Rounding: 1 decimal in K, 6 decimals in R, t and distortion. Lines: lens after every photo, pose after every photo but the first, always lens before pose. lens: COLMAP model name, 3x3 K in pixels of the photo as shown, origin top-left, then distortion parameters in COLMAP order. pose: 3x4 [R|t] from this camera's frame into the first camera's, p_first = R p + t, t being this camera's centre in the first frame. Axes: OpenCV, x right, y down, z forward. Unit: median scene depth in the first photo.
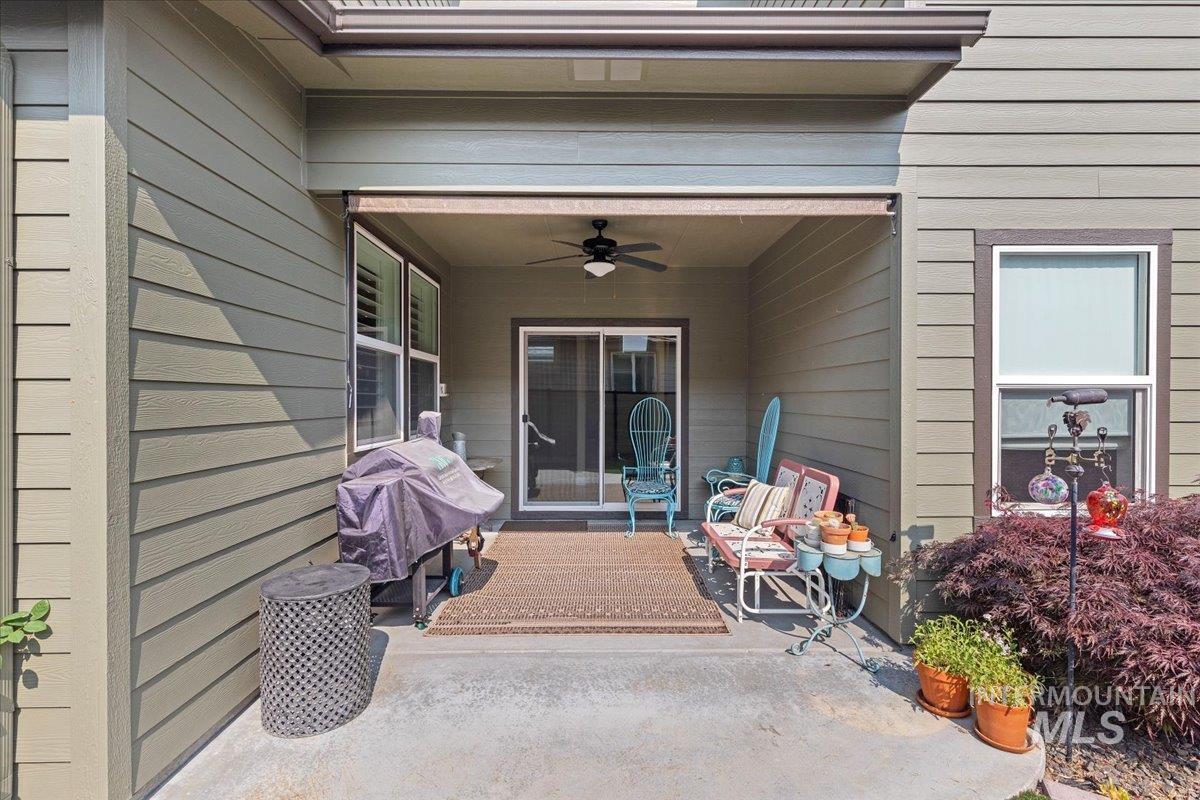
lens RADIAL K [[992.3, 0, 599.6], [0, 992.3, 401.5], [0, 0, 1]] dist [0.010958, 0.004134]
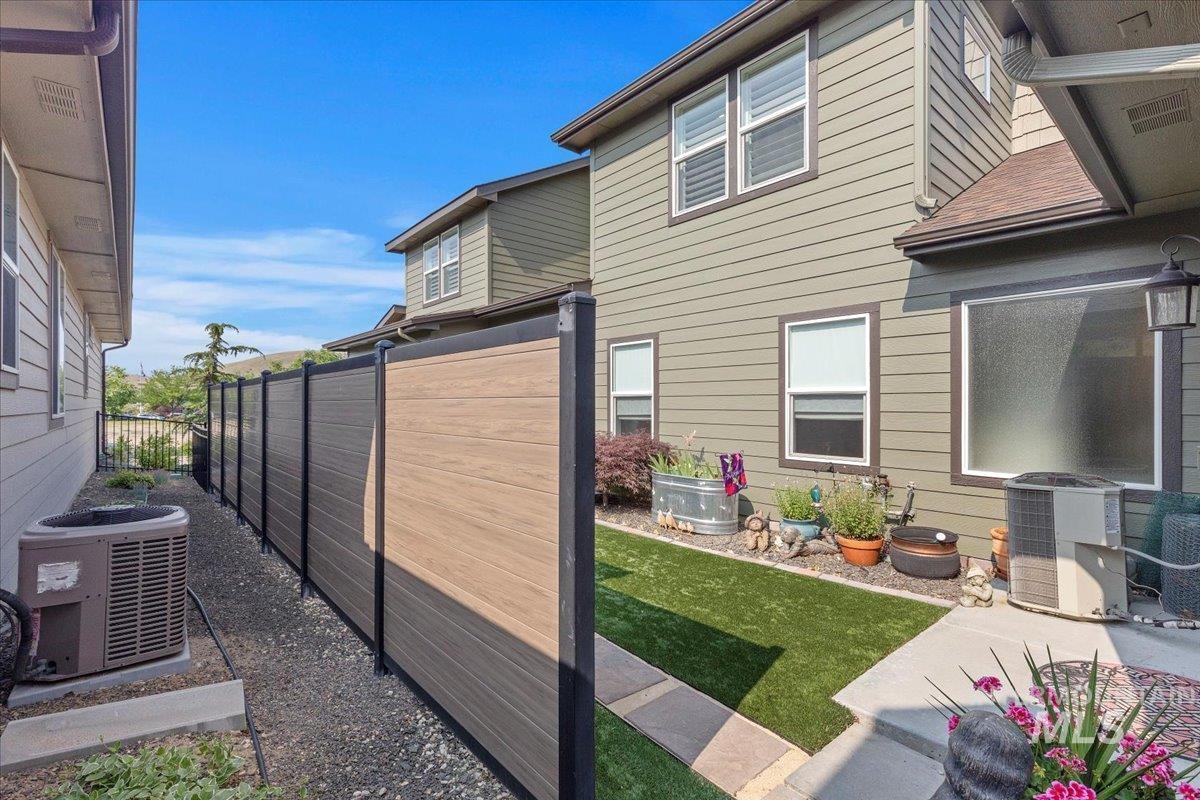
lens RADIAL K [[537.3, 0, 599.3], [0, 537.3, 397.9], [0, 0, 1]] dist [0.002249, -0.000360]
pose [[0.649191, -0.003536, -0.760618, 0.973742], [0.001973, 0.999994, -0.002965, -0.003057], [0.760623, 0.000424, 0.649194, 0.012222]]
